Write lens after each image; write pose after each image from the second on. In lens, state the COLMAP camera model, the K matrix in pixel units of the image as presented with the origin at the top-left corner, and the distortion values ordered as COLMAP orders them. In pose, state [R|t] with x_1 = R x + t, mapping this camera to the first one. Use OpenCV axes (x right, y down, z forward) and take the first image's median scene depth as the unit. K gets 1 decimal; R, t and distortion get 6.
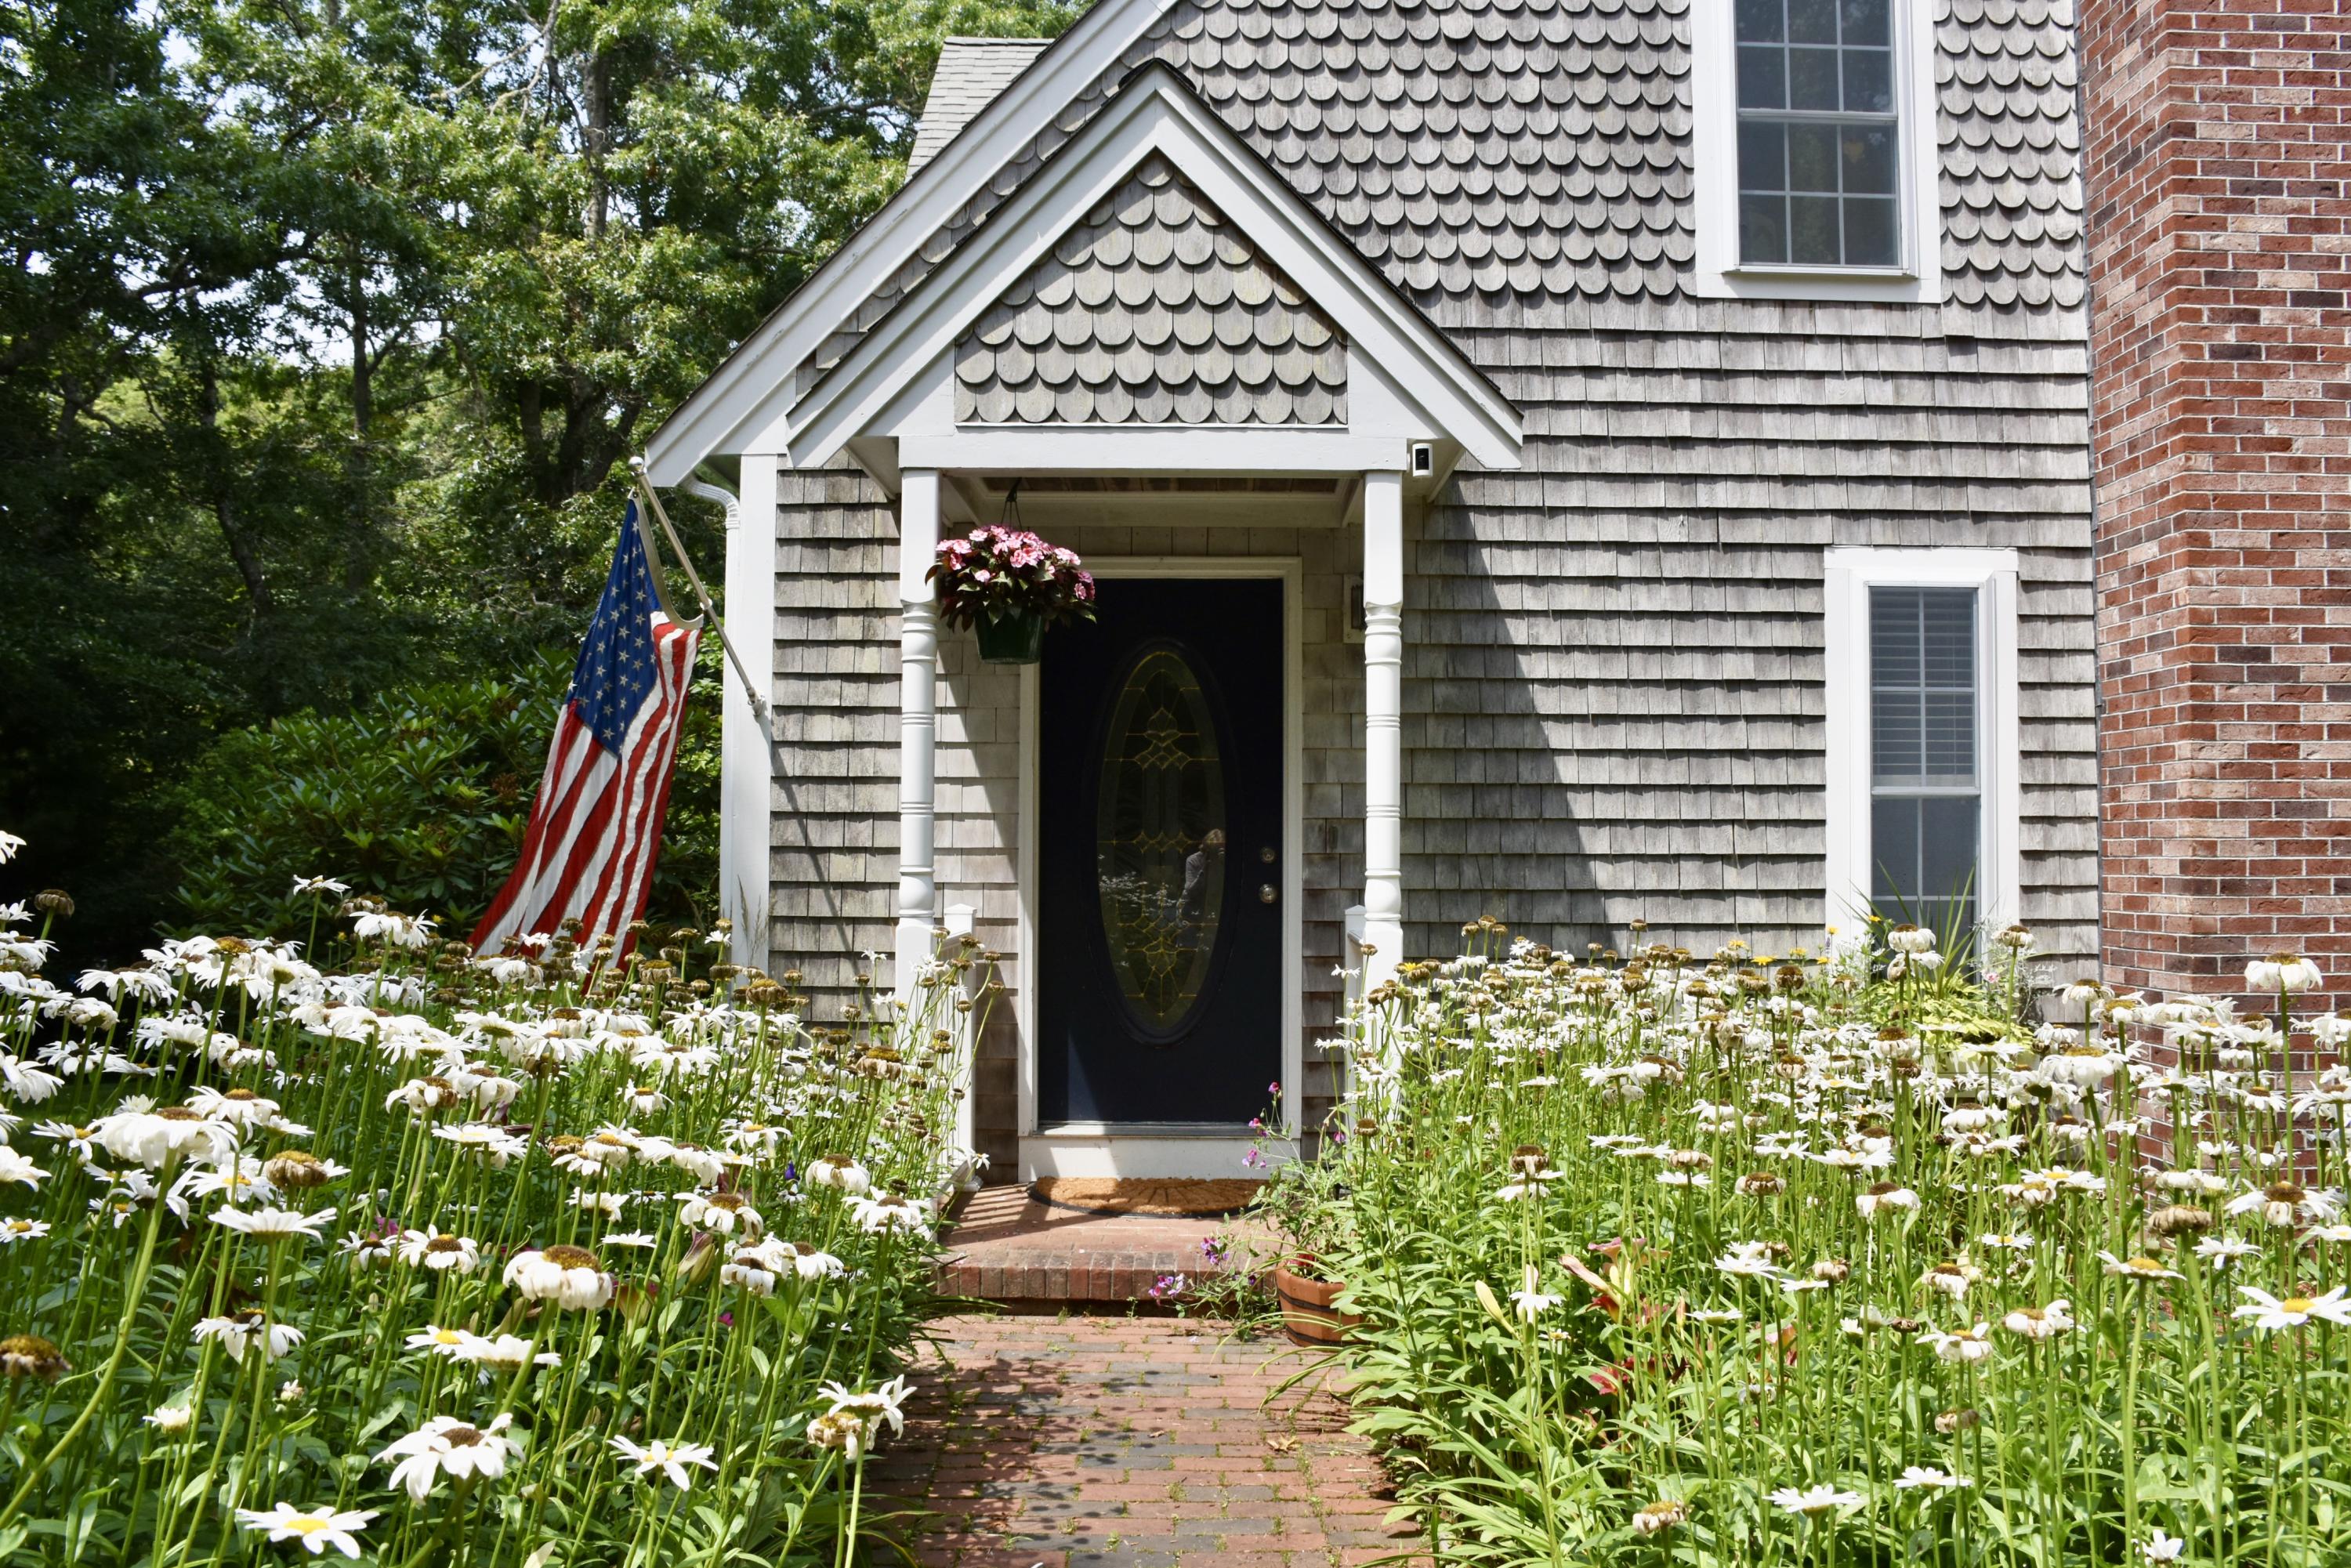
lens RADIAL K [[1892.7, 0, 1166.1], [0, 1892.7, 766.3], [0, 0, 1]] dist [-0.135971, 0.078021]
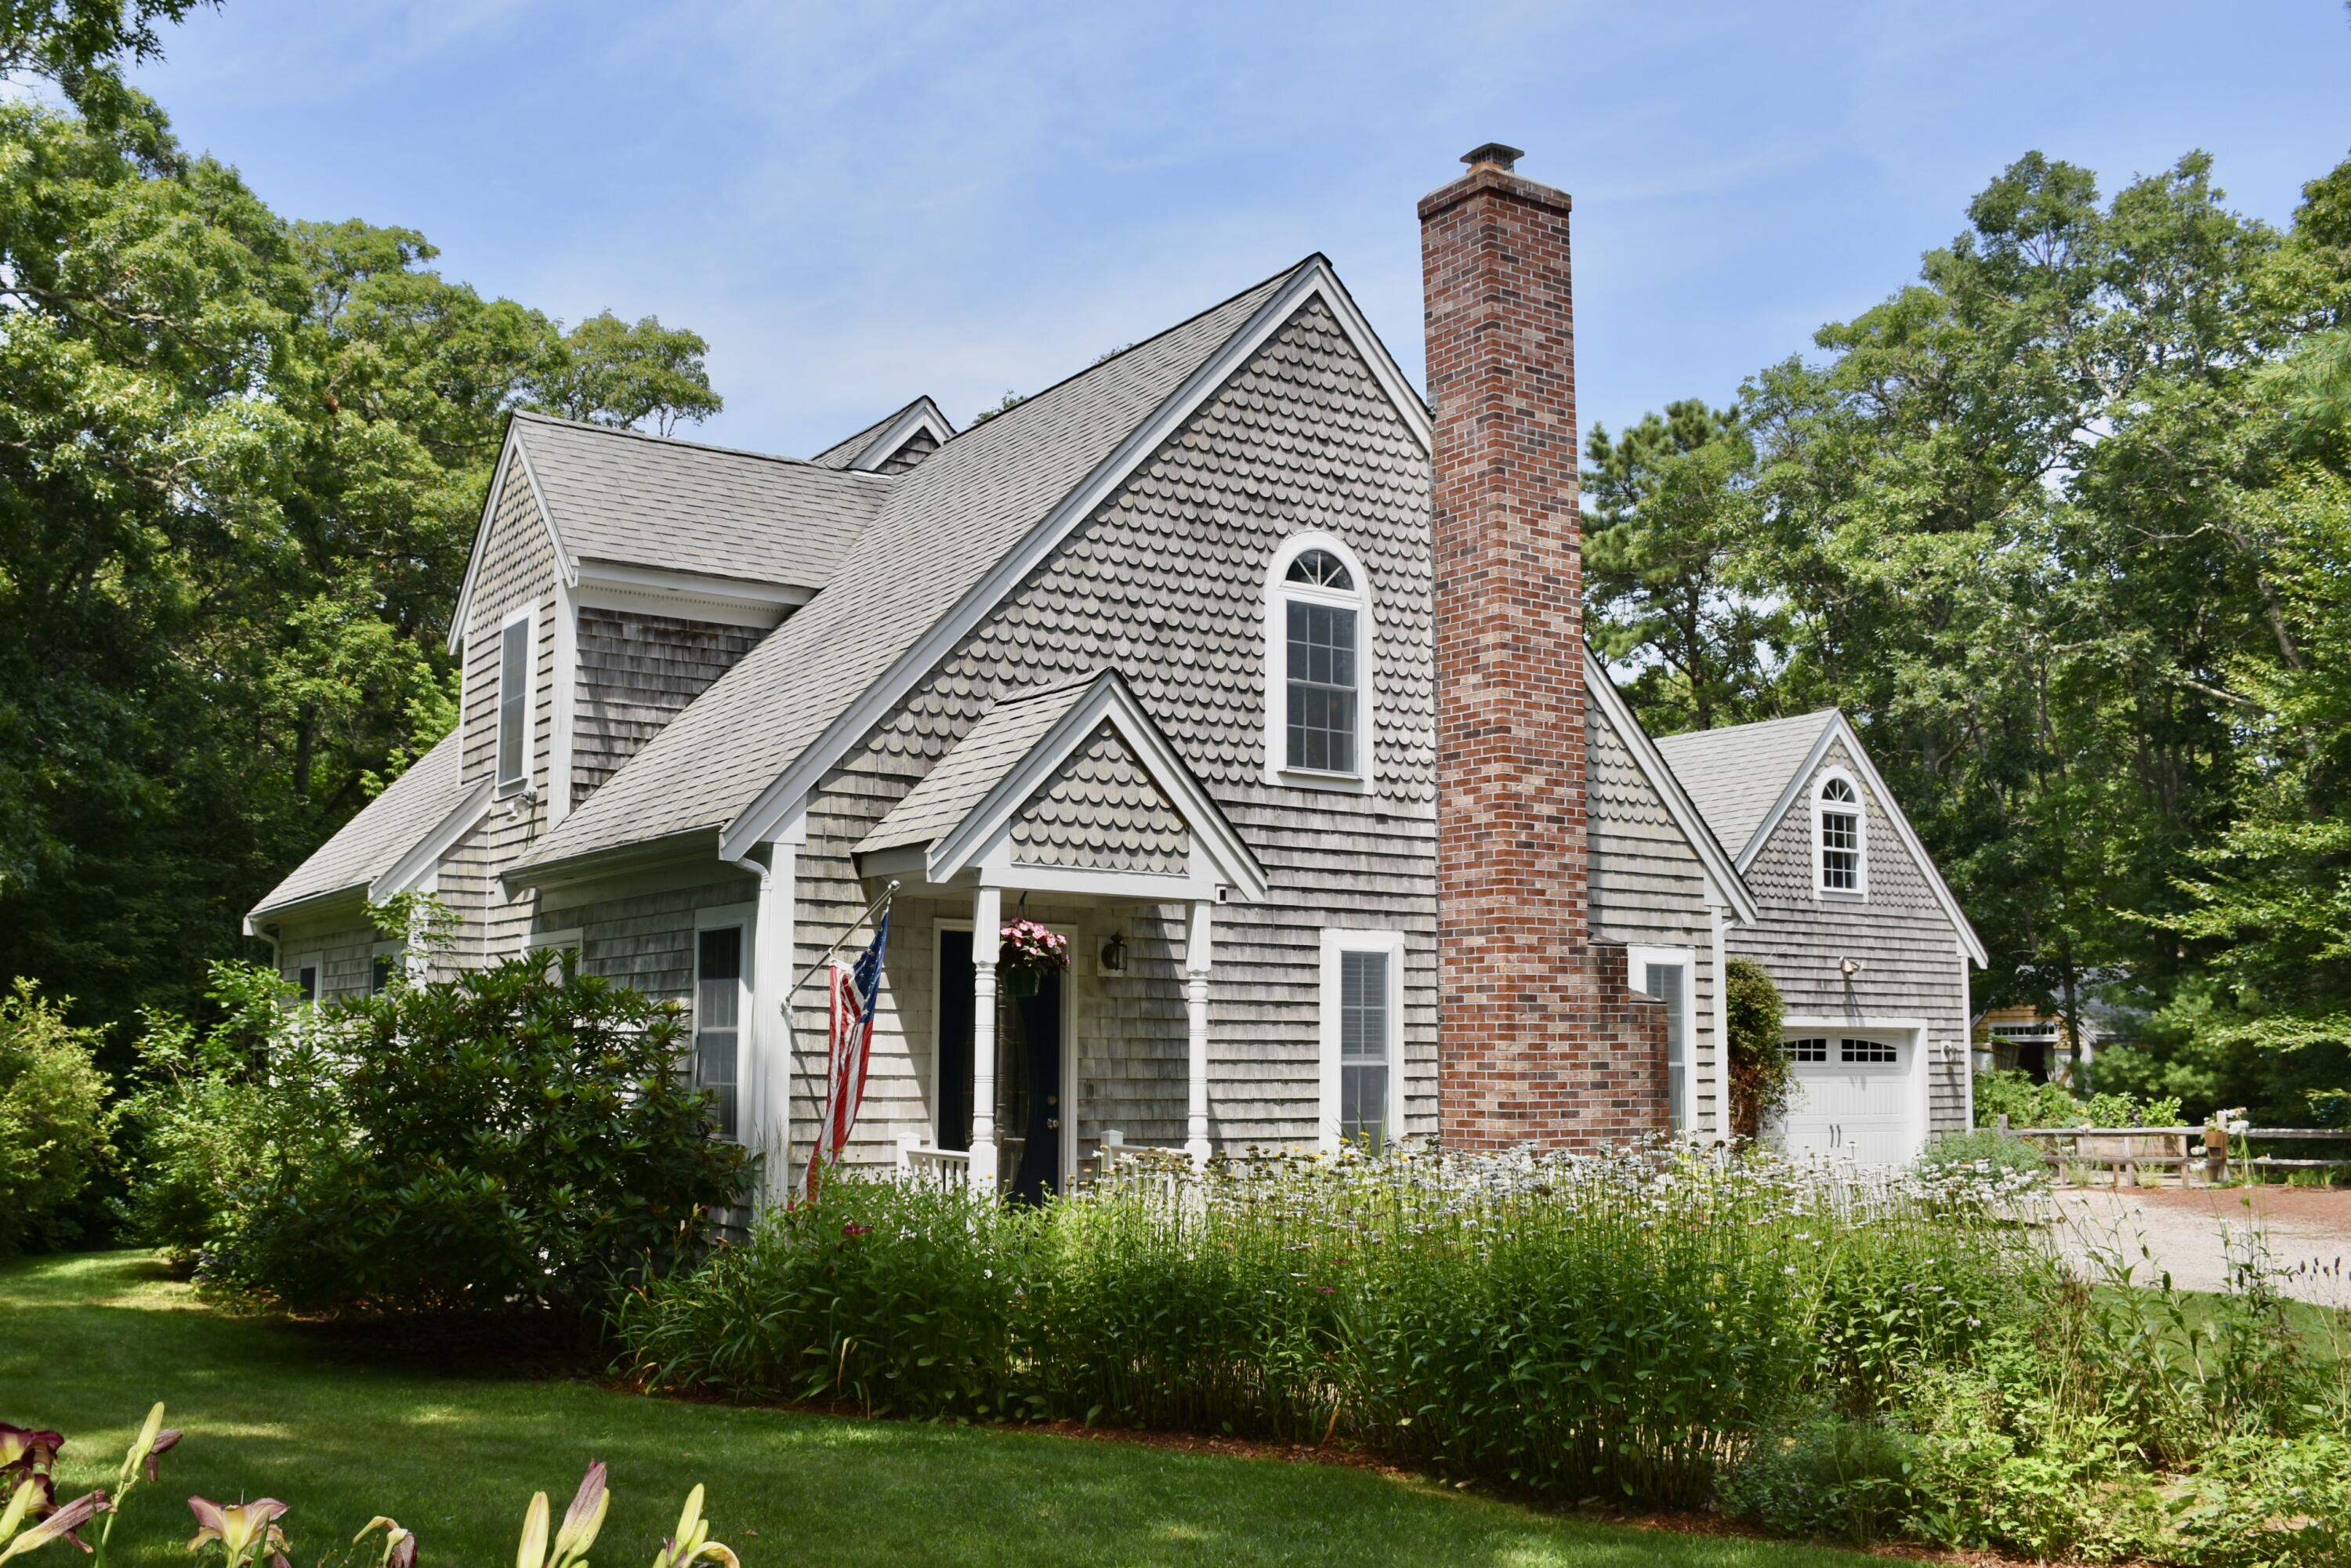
lens RADIAL K [[1892.7, 0, 1184.2], [0, 1892.7, 799.3], [0, 0, 1]] dist [-0.135971, 0.078021]
pose [[0.836941, 0.079159, 0.541538, -0.786156], [-0.029383, 0.994557, -0.099968, -0.055936], [-0.546503, 0.067756, 0.834712, -0.488160]]
